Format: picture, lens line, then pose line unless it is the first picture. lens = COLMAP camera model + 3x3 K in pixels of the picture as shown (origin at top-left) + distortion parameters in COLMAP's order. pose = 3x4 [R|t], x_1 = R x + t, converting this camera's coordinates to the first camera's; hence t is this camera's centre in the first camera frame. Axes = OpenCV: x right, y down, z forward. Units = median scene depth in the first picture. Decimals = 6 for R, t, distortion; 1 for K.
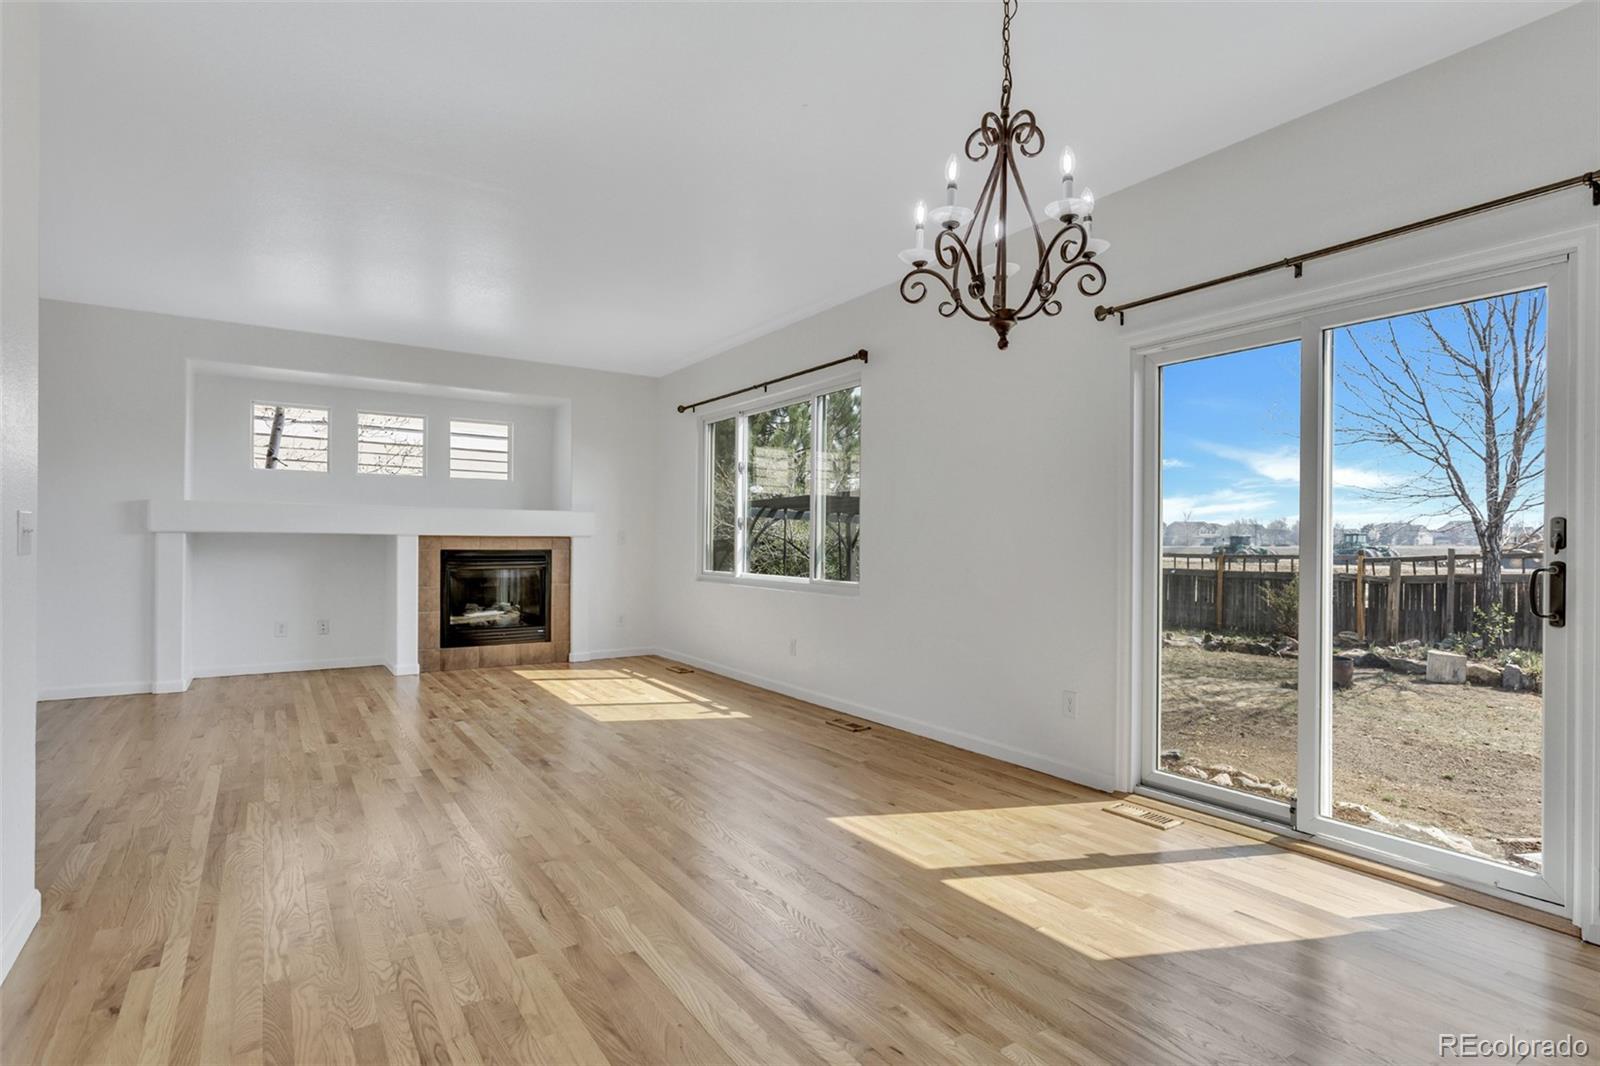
lens RADIAL K [[814.5, 0, 800.4], [0, 814.5, 538.7], [0, 0, 1]] dist [-0.006927, 0.004667]
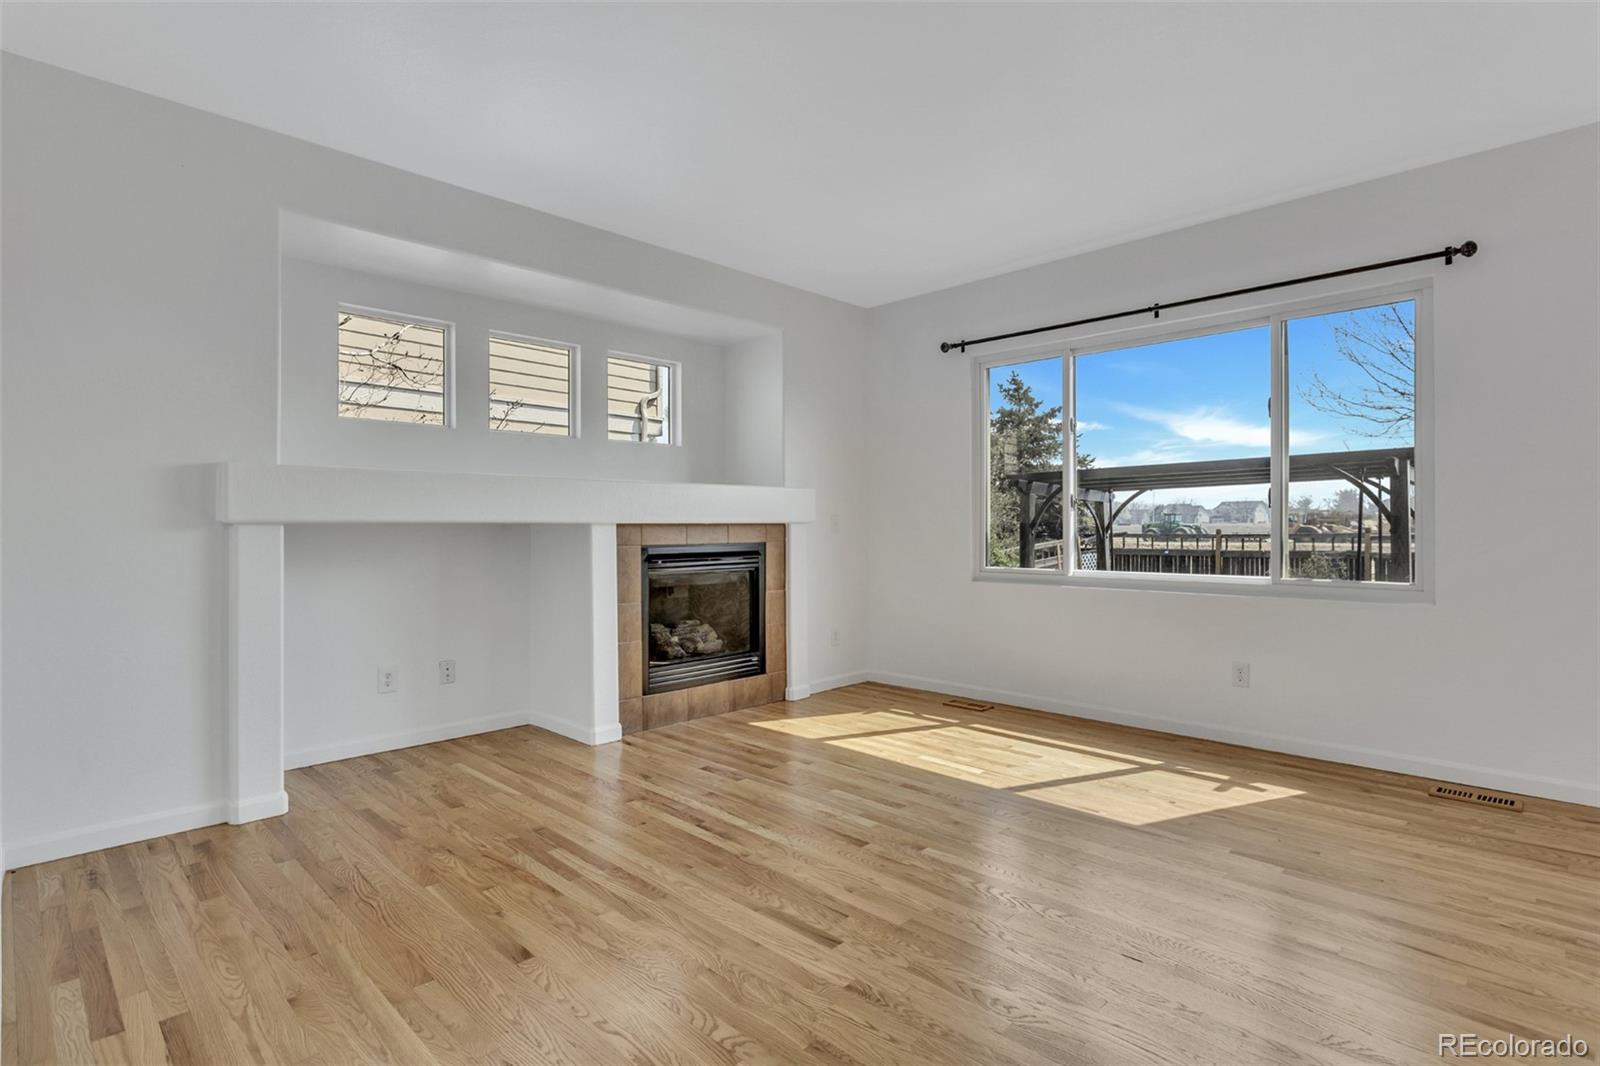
lens RADIAL K [[814.5, 0, 809.5], [0, 814.5, 508.8], [0, 0, 1]] dist [-0.006927, 0.004667]
pose [[0.978143, -0.007358, 0.207803, -0.419076], [0.010798, 0.999823, -0.015425, -0.003996], [-0.207653, 0.017332, 0.978049, 0.307571]]
